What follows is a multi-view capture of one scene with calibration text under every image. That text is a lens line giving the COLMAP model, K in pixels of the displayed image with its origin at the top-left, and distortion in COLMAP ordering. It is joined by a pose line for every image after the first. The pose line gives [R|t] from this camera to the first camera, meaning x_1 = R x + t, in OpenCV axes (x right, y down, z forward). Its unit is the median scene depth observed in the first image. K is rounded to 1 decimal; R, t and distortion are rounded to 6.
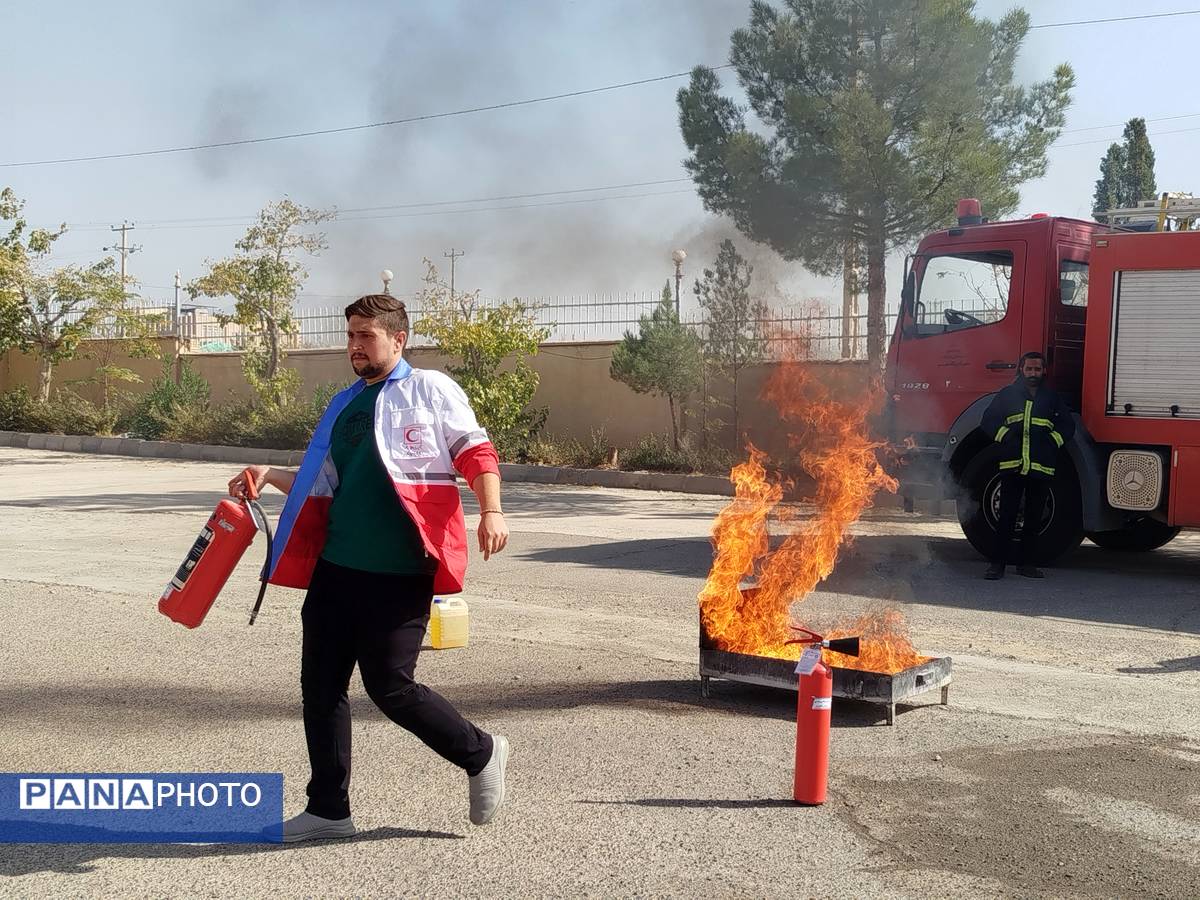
lens RADIAL K [[1697.8, 0, 596.1], [0, 1697.8, 446.0], [0, 0, 1]] dist [0.172689, -0.842953]
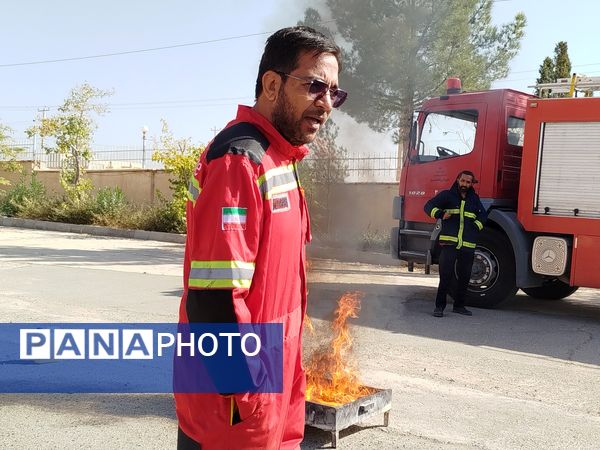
lens RADIAL K [[851.1, 0, 300.0], [0, 851.1, 225.0], [0, 0, 1]] dist [0.172920, -0.863167]
pose [[0.999517, 0.029986, 0.008125, 0.050731], [-0.029931, 0.999530, -0.006697, 0.002480], [-0.008322, 0.006451, 0.999945, 0.139472]]
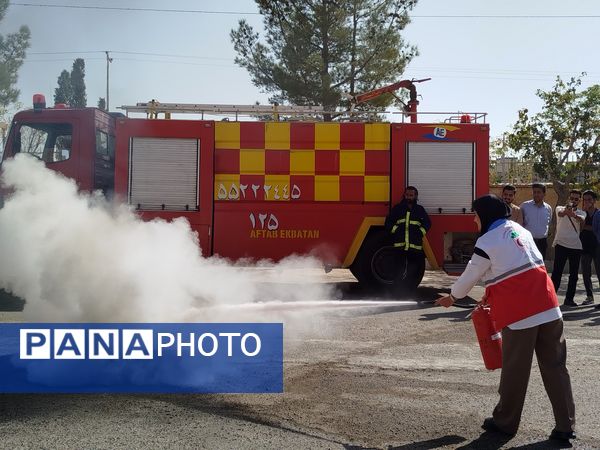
lens RADIAL K [[848.9, 0, 298.0], [0, 848.9, 223.0], [0, 0, 1]] dist [0.172689, -0.842953]
pose [[0.746360, -0.021737, 0.665187, -0.139491], [0.020881, 0.999739, 0.009240, -0.004674], [-0.665214, 0.006993, 0.746620, 0.084047]]
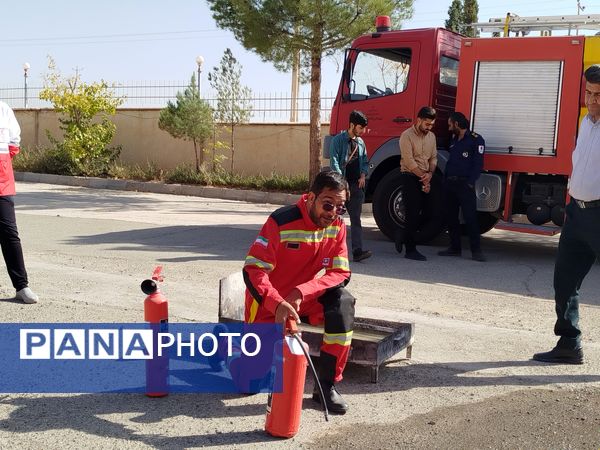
lens RADIAL K [[848.9, 0, 298.0], [0, 848.9, 223.0], [0, 0, 1]] dist [0.172689, -0.842953]
pose [[0.985847, 0.014303, 0.167037, 0.005367], [-0.023380, 0.998347, 0.052502, 0.006653], [-0.166009, -0.055664, 0.984552, 0.152287]]
